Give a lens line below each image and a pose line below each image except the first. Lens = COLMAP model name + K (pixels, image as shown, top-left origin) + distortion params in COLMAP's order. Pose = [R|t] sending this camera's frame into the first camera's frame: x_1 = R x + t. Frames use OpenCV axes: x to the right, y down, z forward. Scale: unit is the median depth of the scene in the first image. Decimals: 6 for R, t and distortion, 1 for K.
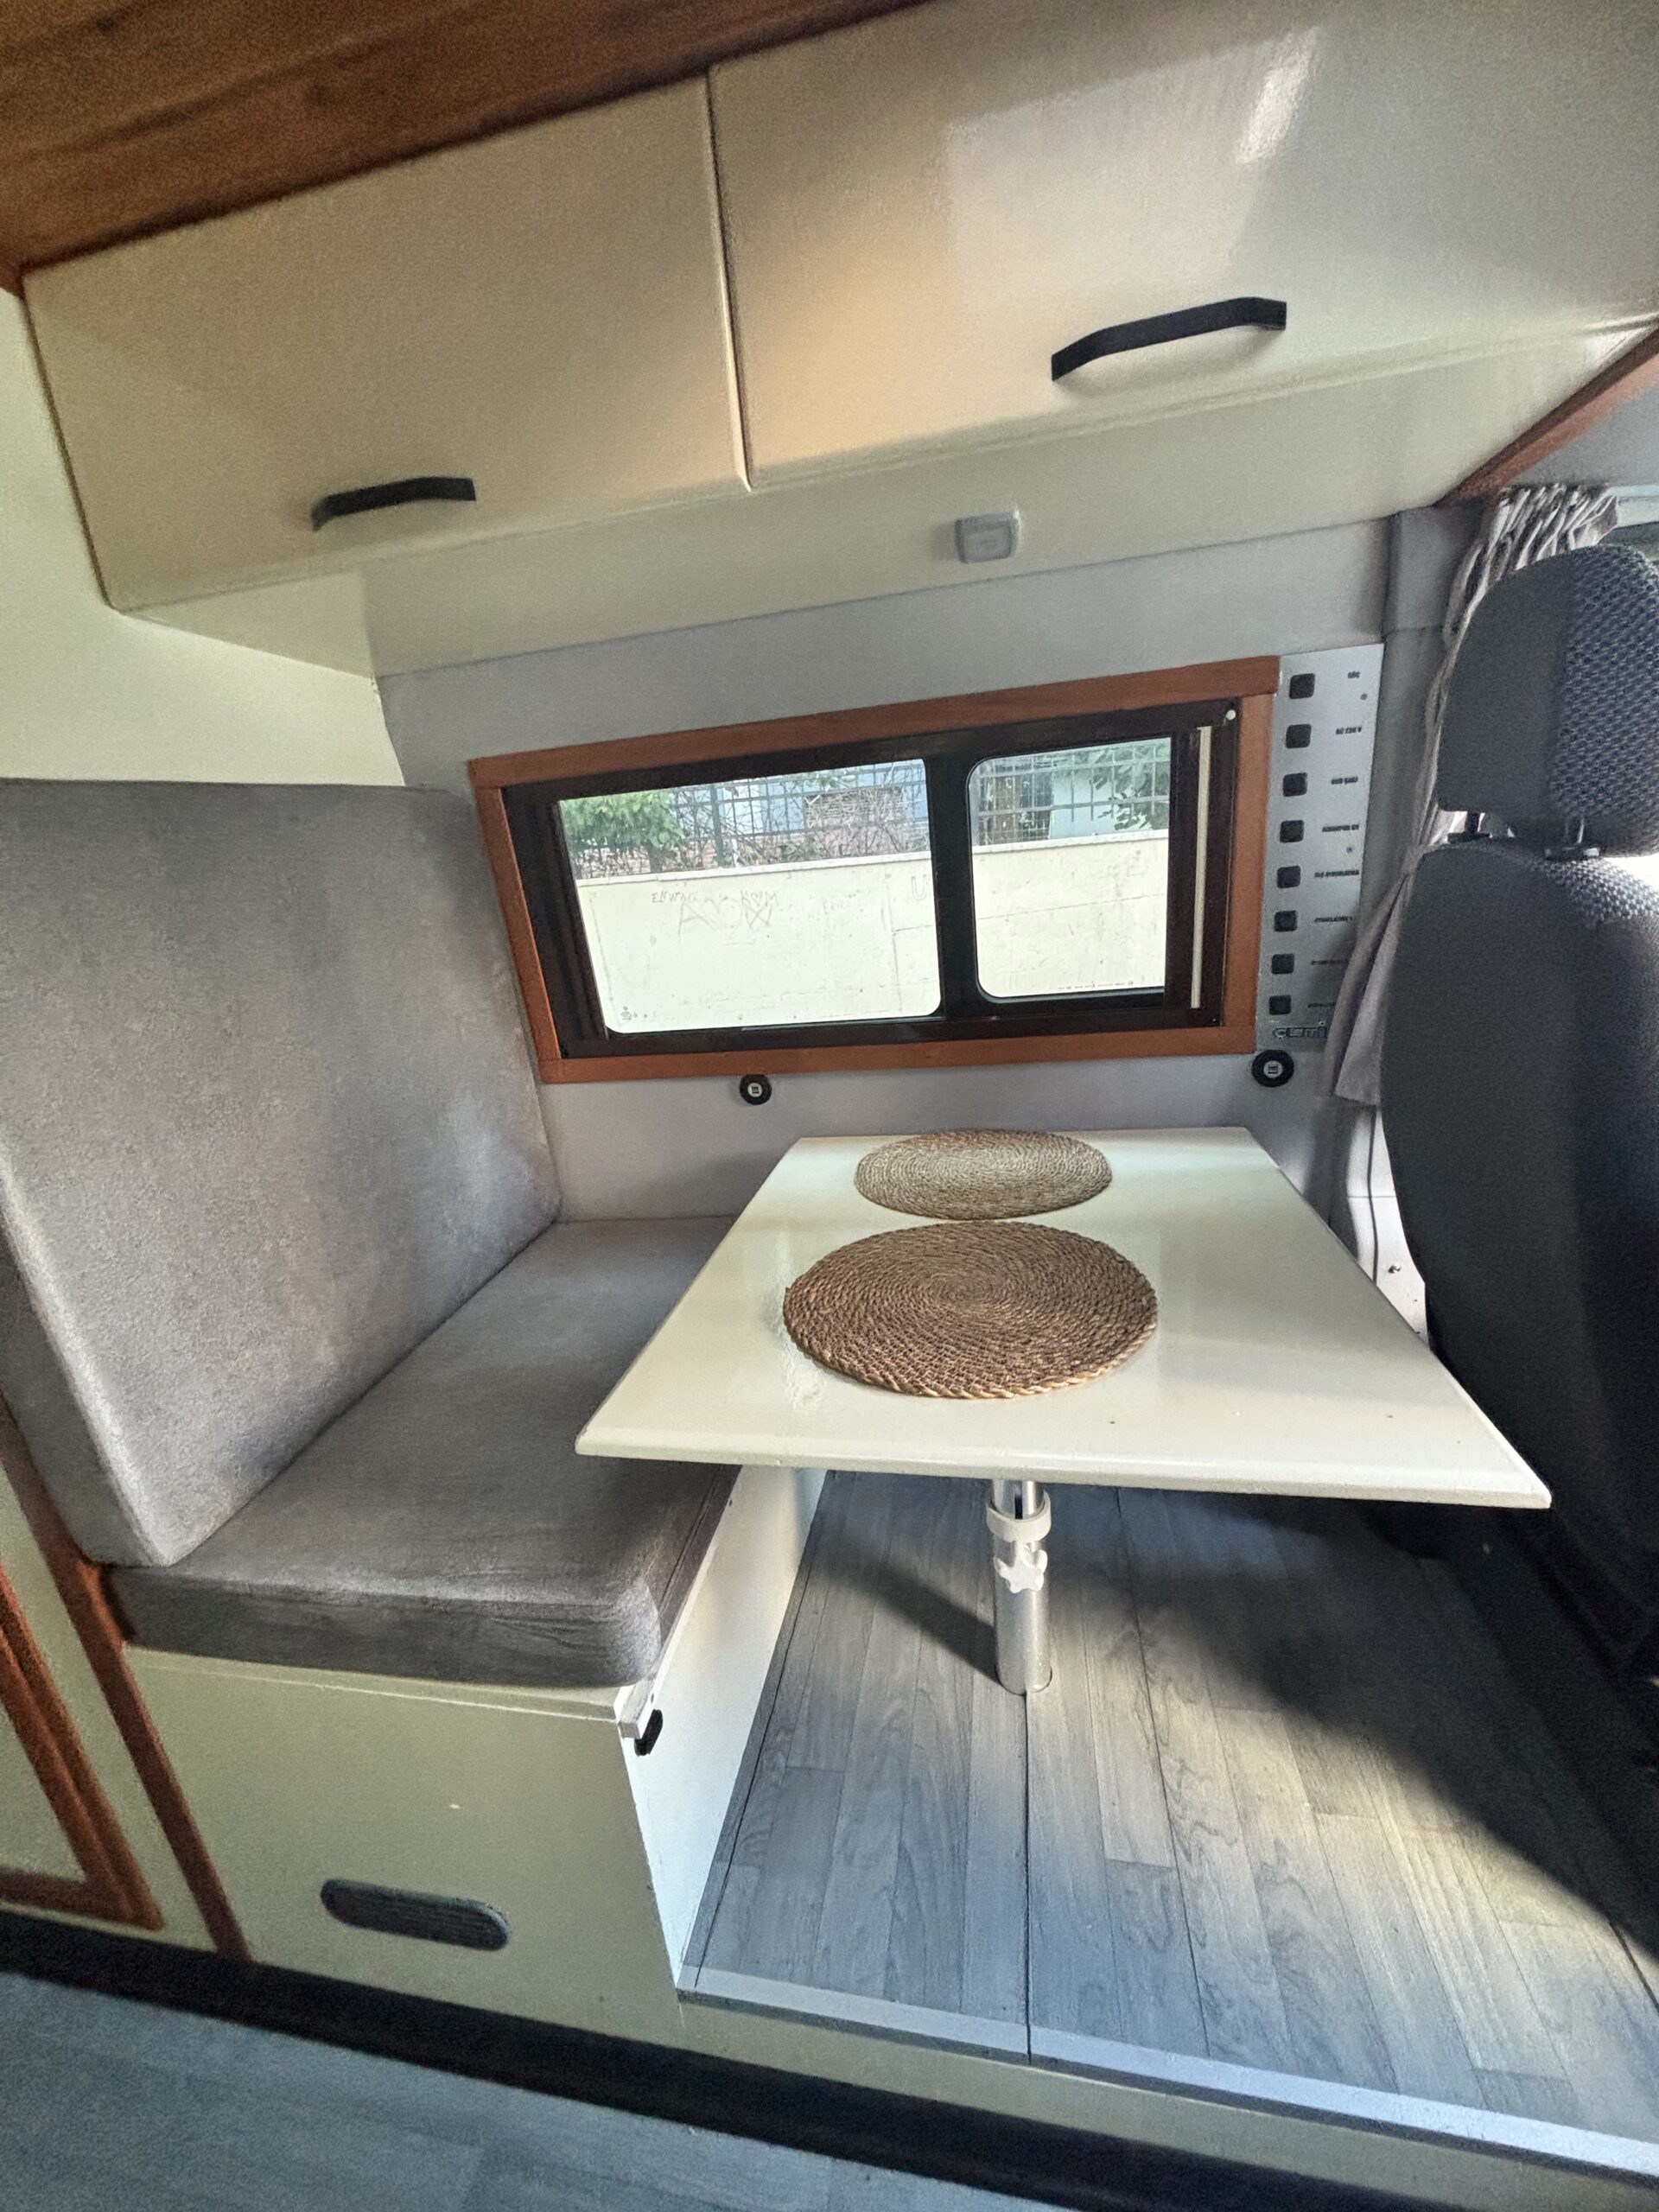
lens RADIAL K [[886.5, 0, 826.3], [0, 886.5, 1103.8], [0, 0, 1]] dist [-0.004497, 0.001968]
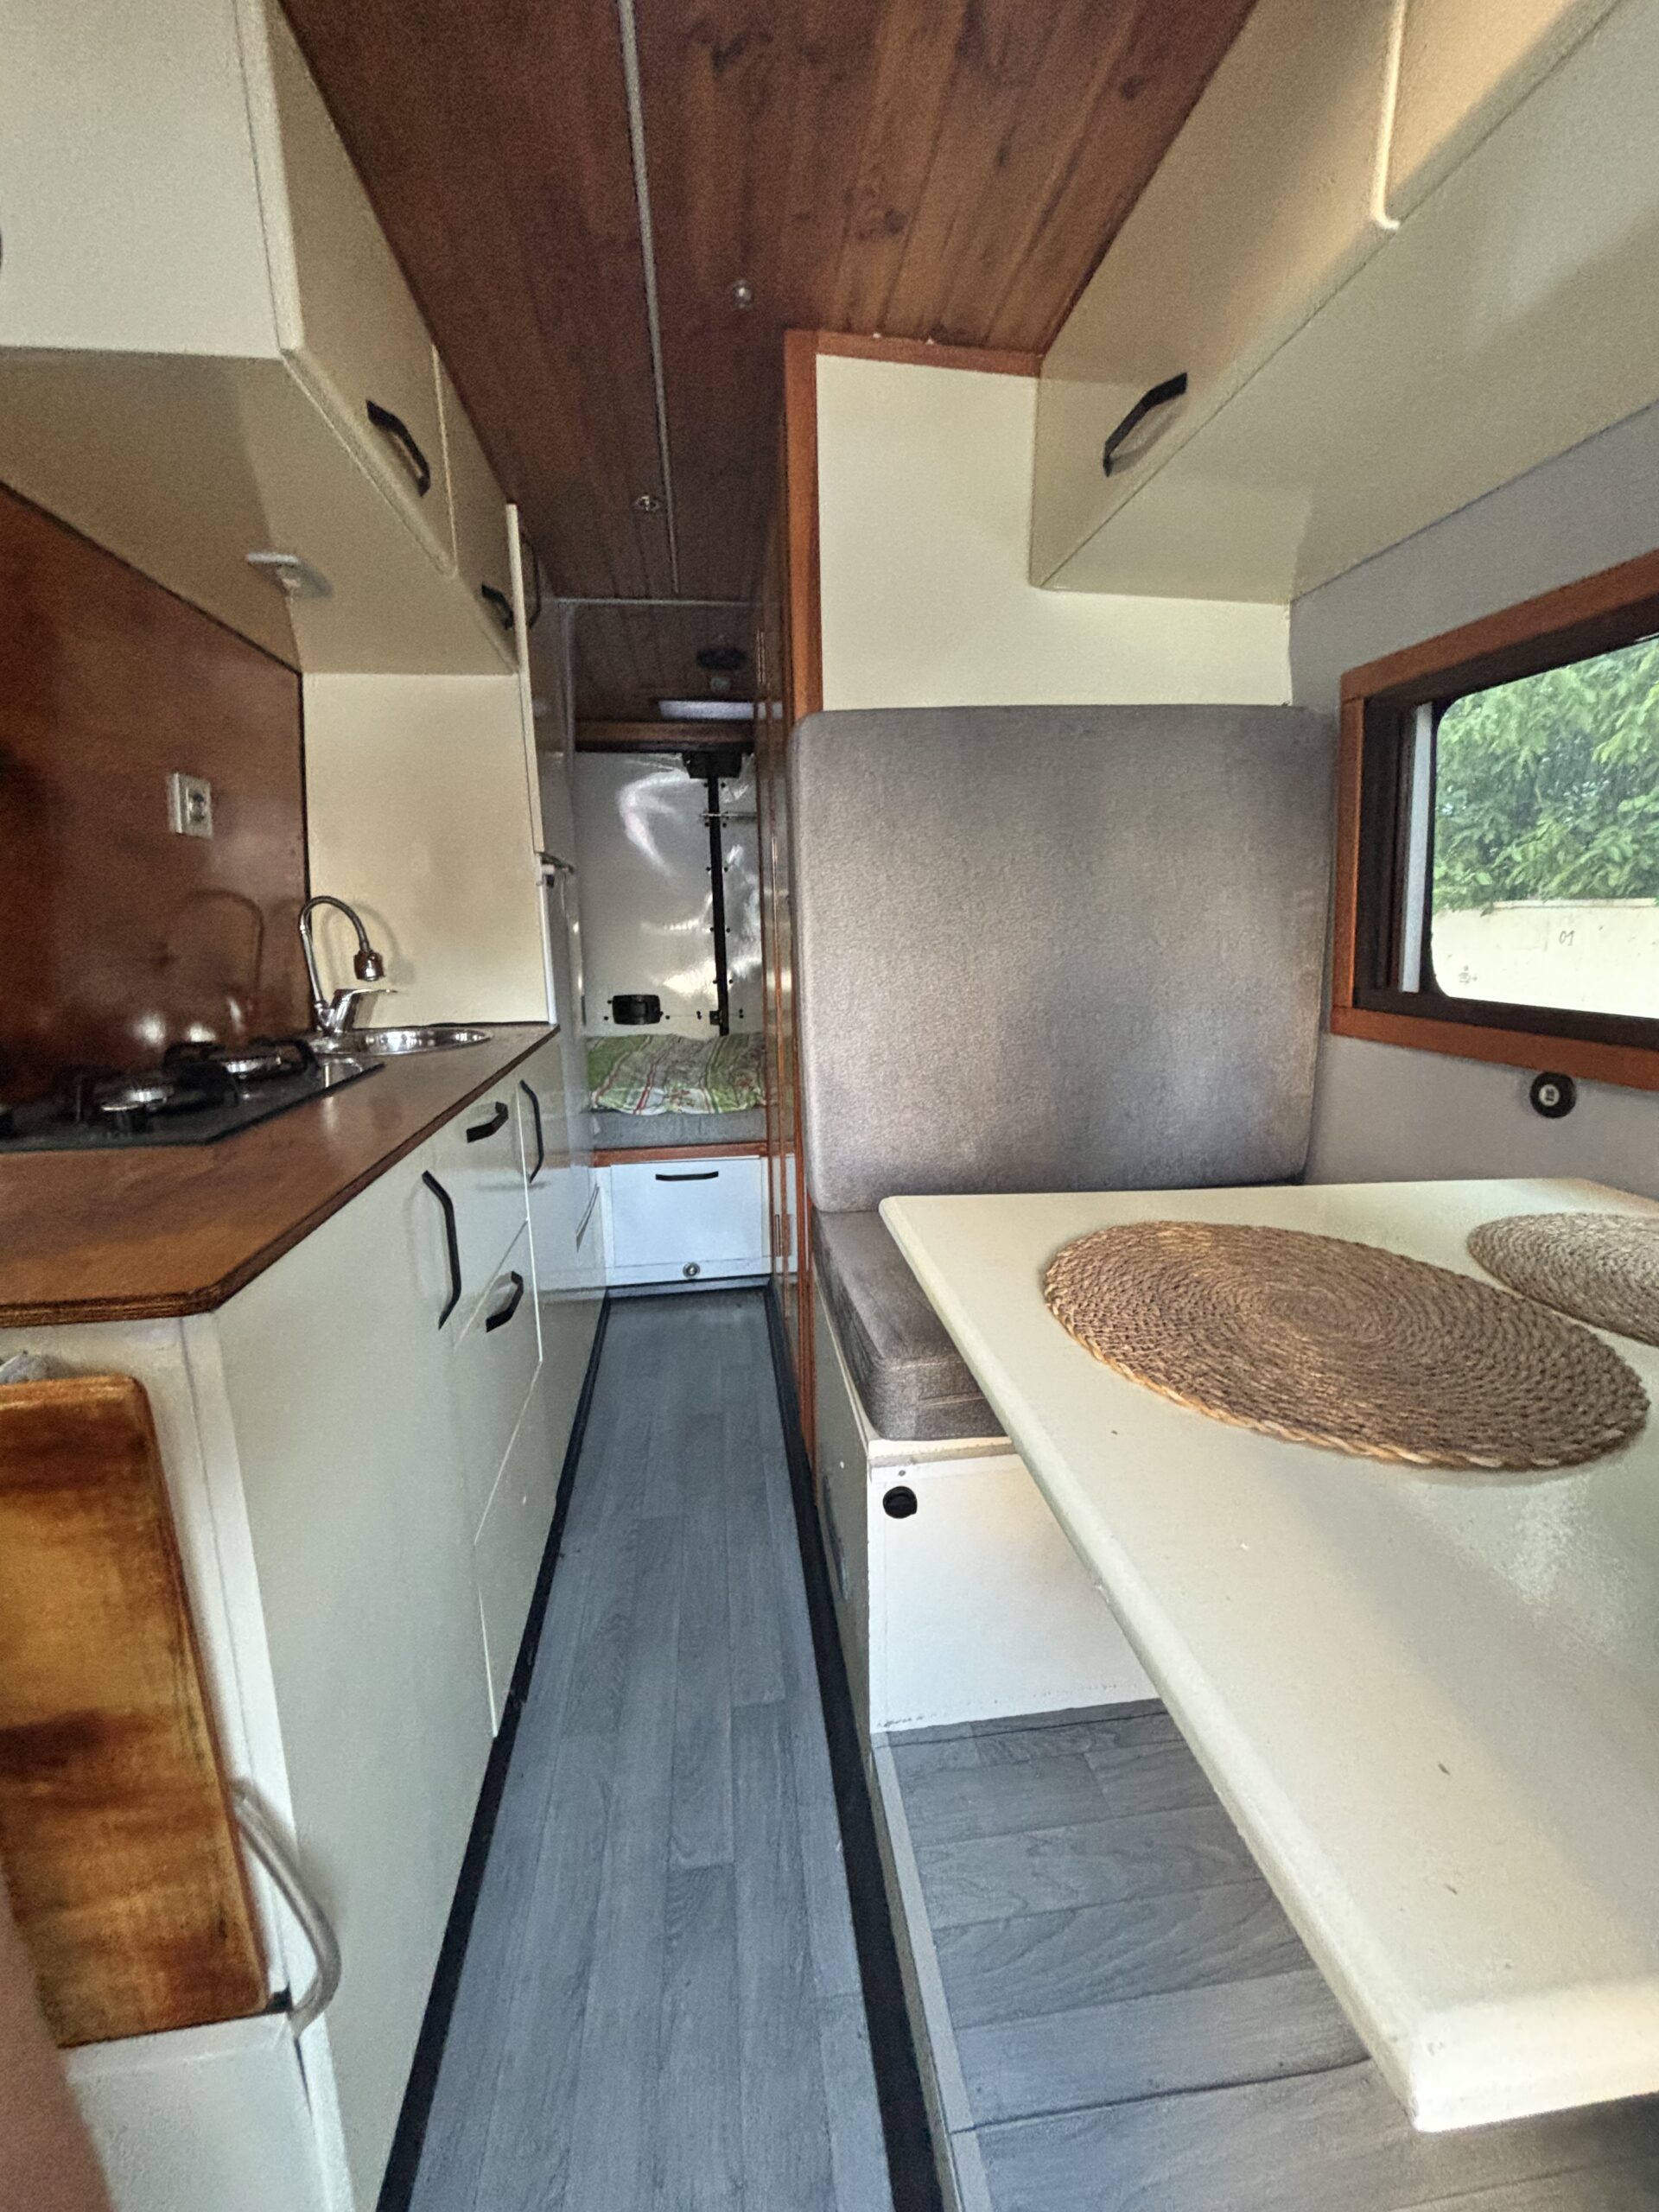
lens RADIAL K [[886.5, 0, 826.5], [0, 886.5, 1103.5], [0, 0, 1]] dist [-0.004497, 0.001968]
pose [[0.318810, 0.281740, -0.904977, 0.451774], [-0.282516, 0.939645, 0.193007, 0.020695], [0.904735, 0.194138, 0.379164, 0.259864]]
